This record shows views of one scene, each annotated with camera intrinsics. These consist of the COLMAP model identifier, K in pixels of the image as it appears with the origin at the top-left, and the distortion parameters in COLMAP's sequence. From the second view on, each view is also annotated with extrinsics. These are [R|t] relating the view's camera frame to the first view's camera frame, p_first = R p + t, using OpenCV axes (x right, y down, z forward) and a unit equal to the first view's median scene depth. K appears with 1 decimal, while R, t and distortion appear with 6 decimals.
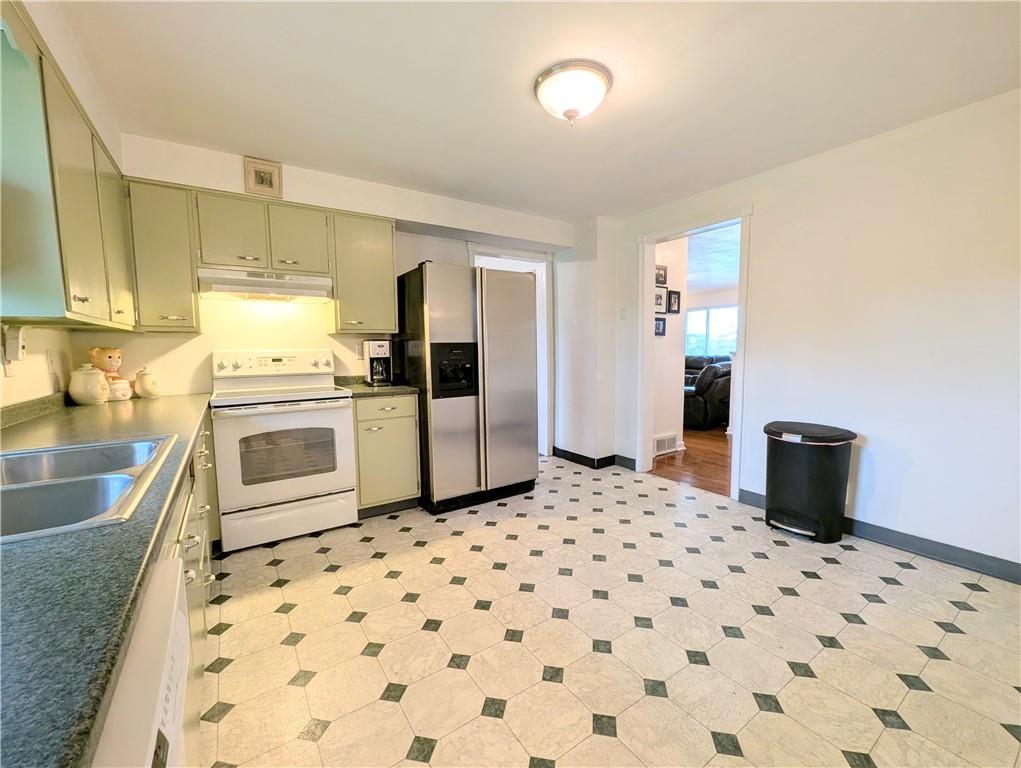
lens RADIAL K [[421.2, 0, 507.9], [0, 421.2, 386.4], [0, 0, 1]] dist [-0.000515, -0.000036]
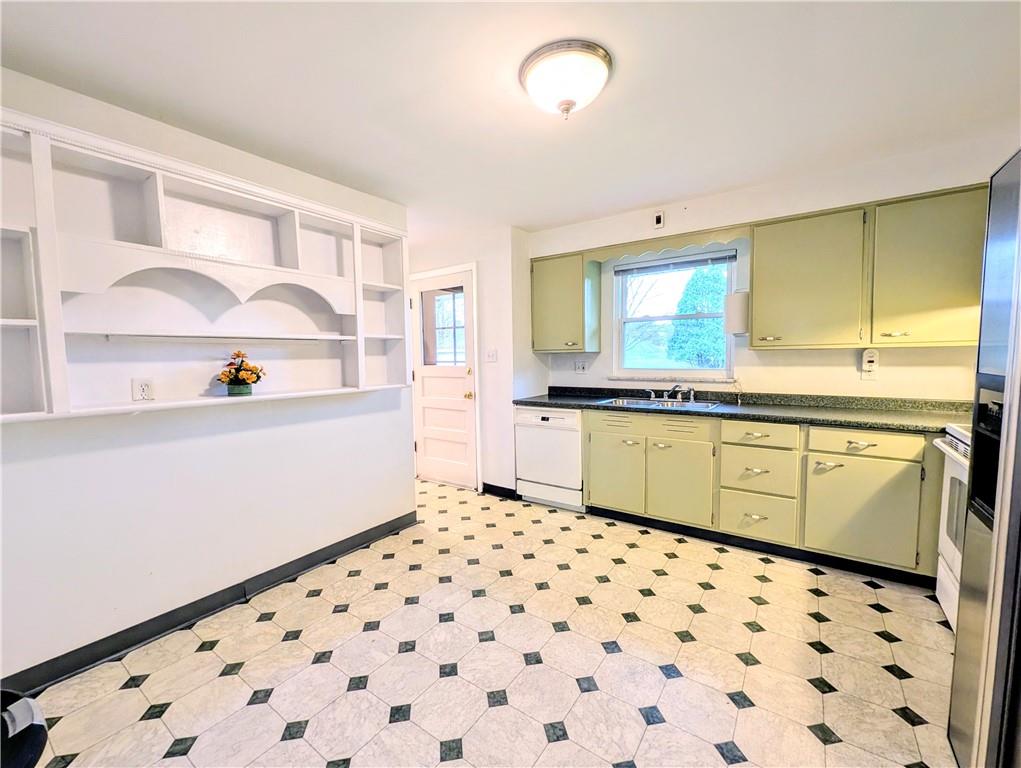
lens RADIAL K [[421.2, 0, 506.6], [0, 421.2, 385.8], [0, 0, 1]] dist [-0.000515, -0.000036]
pose [[-0.935106, 0.052652, -0.350434, 0.420556], [-0.006252, 0.986295, 0.164871, -0.166992], [0.354312, 0.156363, -0.921962, 1.301570]]
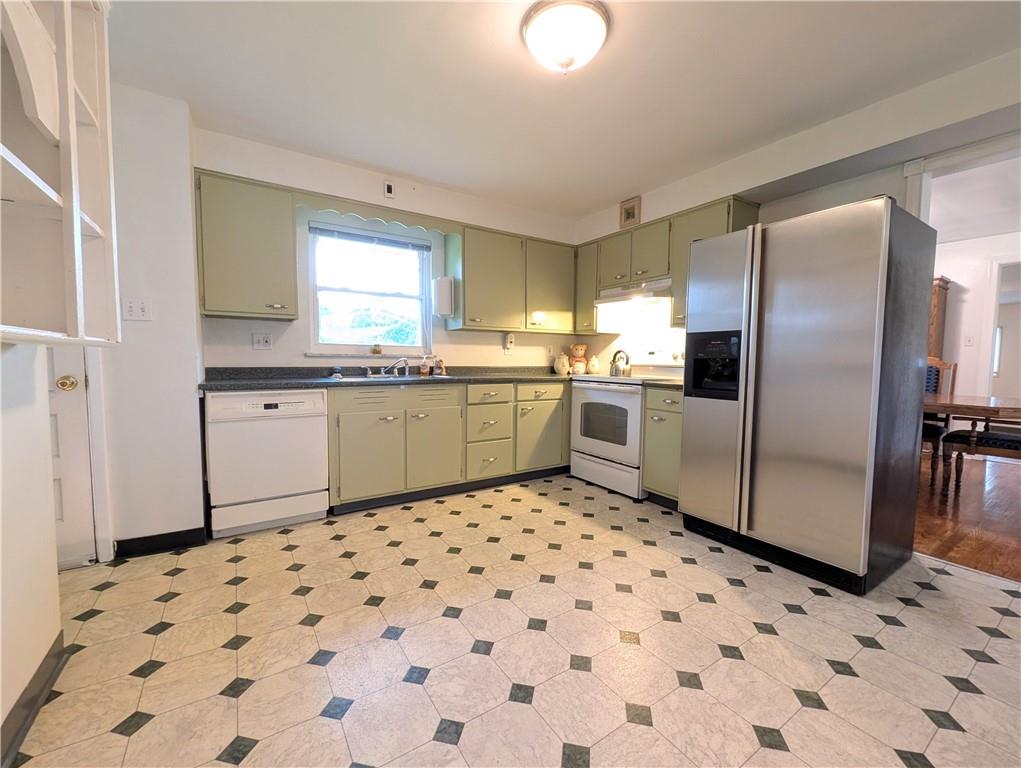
lens RADIAL K [[421.2, 0, 510.9], [0, 421.2, 386.2], [0, 0, 1]] dist [-0.000515, -0.000036]
pose [[-0.012787, 0.078104, -0.996863, 0.770946], [-0.103536, 0.991483, 0.079010, -0.024728], [0.994543, 0.104222, -0.004592, 0.687675]]
